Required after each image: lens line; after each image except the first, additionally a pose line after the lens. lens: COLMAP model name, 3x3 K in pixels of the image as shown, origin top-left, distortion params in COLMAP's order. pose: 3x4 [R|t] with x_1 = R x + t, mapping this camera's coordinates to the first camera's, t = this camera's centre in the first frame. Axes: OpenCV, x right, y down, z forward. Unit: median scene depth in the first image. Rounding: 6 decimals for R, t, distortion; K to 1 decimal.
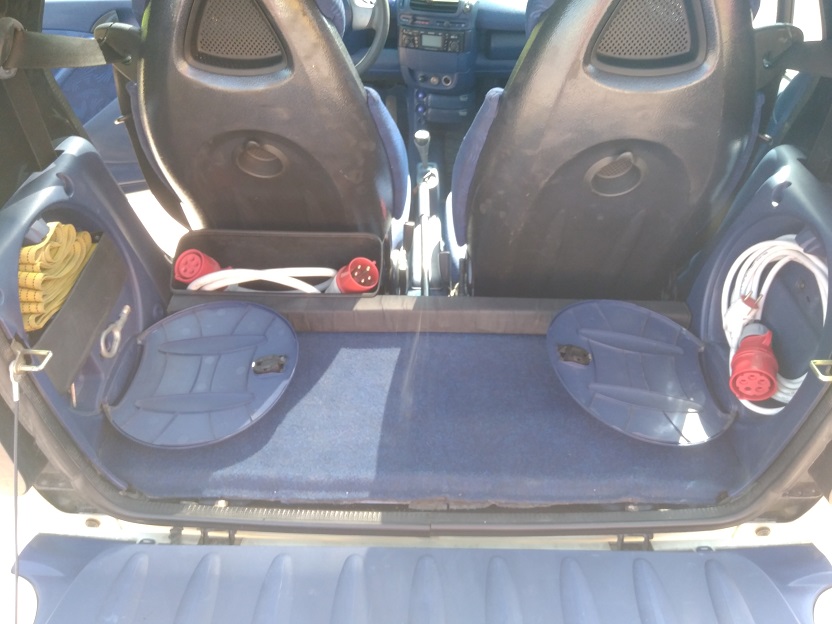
lens RADIAL K [[654.8, 0, 420.5], [0, 654.8, 308.8], [0, 0, 1]] dist [0.092868, -0.112534]
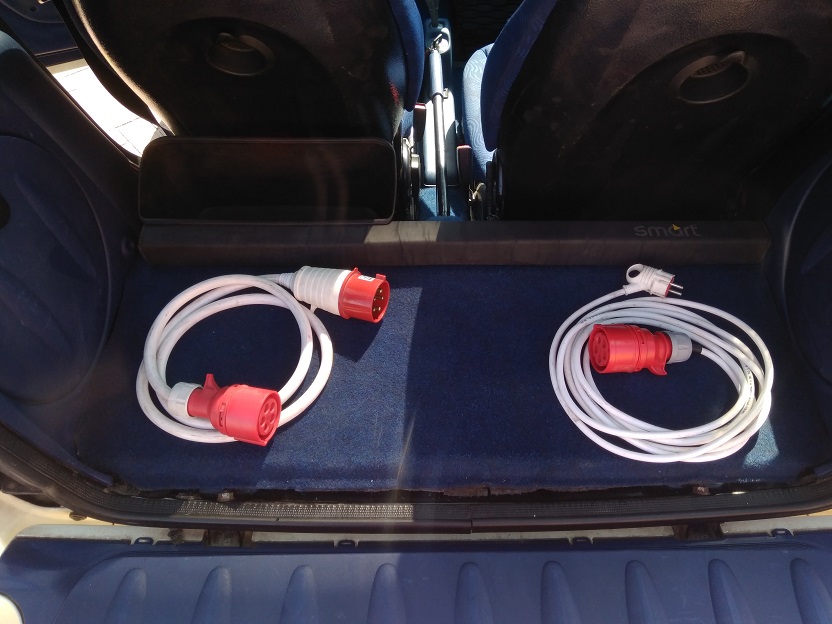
lens RADIAL K [[654.8, 0, 420.5], [0, 654.8, 308.8], [0, 0, 1]] dist [0.092868, -0.112534]
pose [[0.999790, -0.017733, 0.010279, -0.050248], [0.014762, 0.970892, 0.239063, -0.135182], [-0.014219, -0.238861, 0.970950, 0.210364]]
